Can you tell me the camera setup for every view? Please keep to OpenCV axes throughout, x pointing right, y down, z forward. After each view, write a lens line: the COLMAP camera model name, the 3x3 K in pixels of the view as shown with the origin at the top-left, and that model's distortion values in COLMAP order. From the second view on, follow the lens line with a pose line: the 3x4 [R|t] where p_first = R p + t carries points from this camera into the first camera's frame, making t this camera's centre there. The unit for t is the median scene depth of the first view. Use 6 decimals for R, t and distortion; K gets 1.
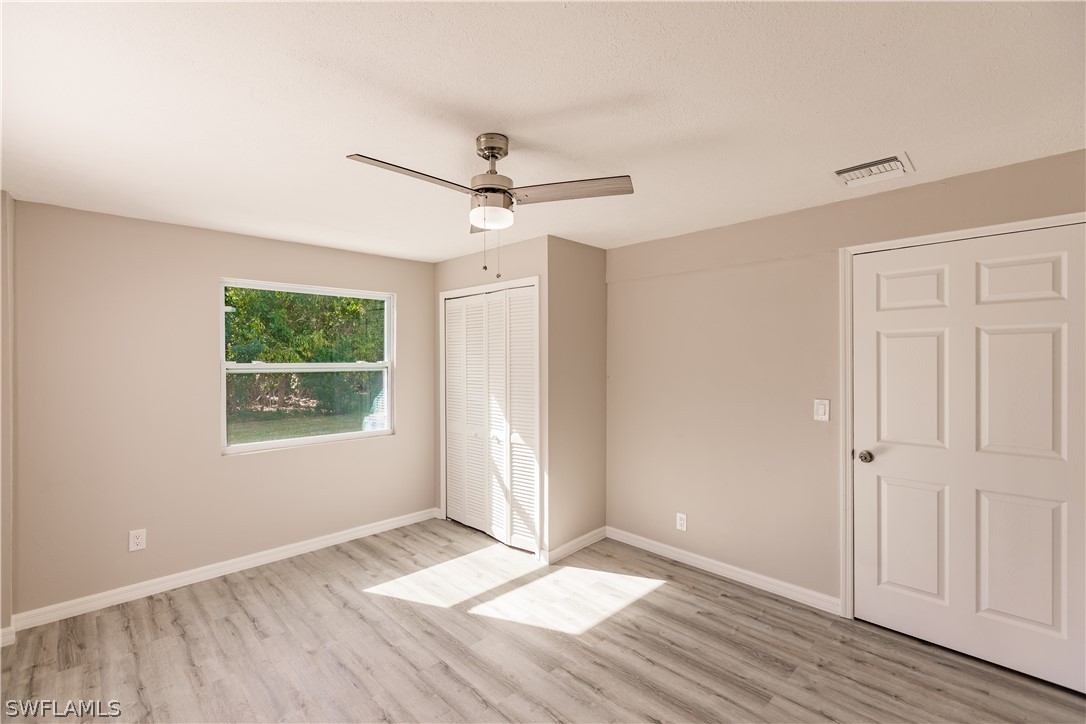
lens RADIAL K [[481.9, 0, 541.1], [0, 481.9, 360.7], [0, 0, 1]] dist [0.000957, 0.000028]
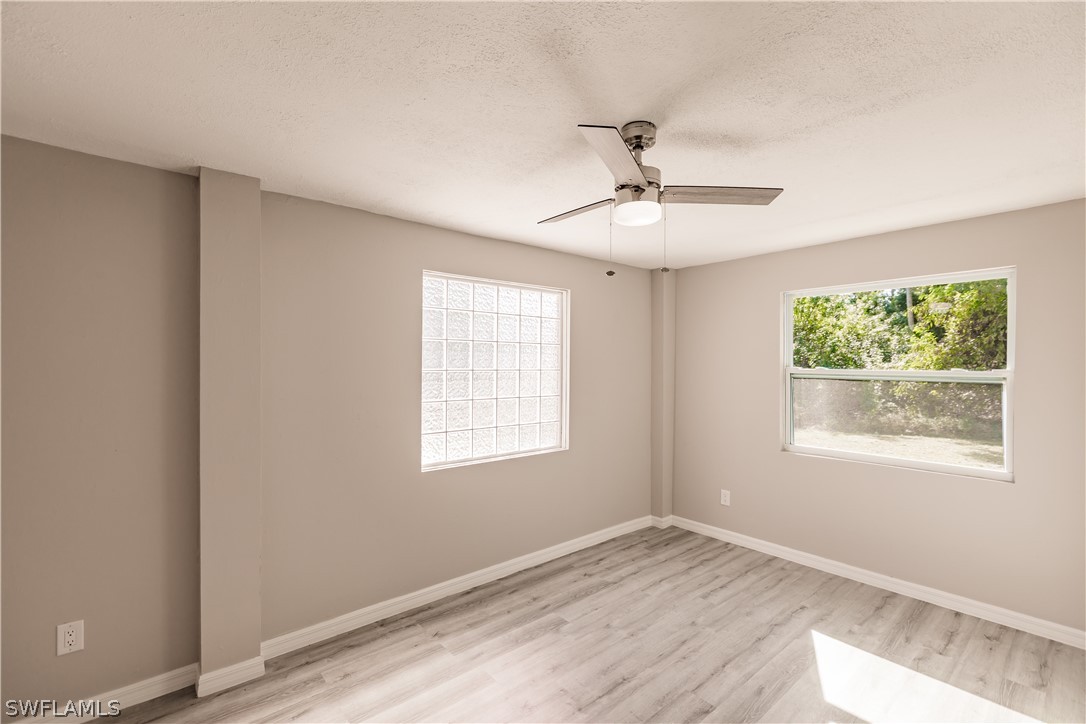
lens RADIAL K [[481.9, 0, 541.1], [0, 481.9, 360.7], [0, 0, 1]] dist [0.000957, 0.000028]
pose [[-0.073398, -0.000249, -0.997303, 0.540567], [-0.008693, 0.999962, 0.000390, -0.008072], [0.997265, 0.008698, -0.073397, 0.571980]]
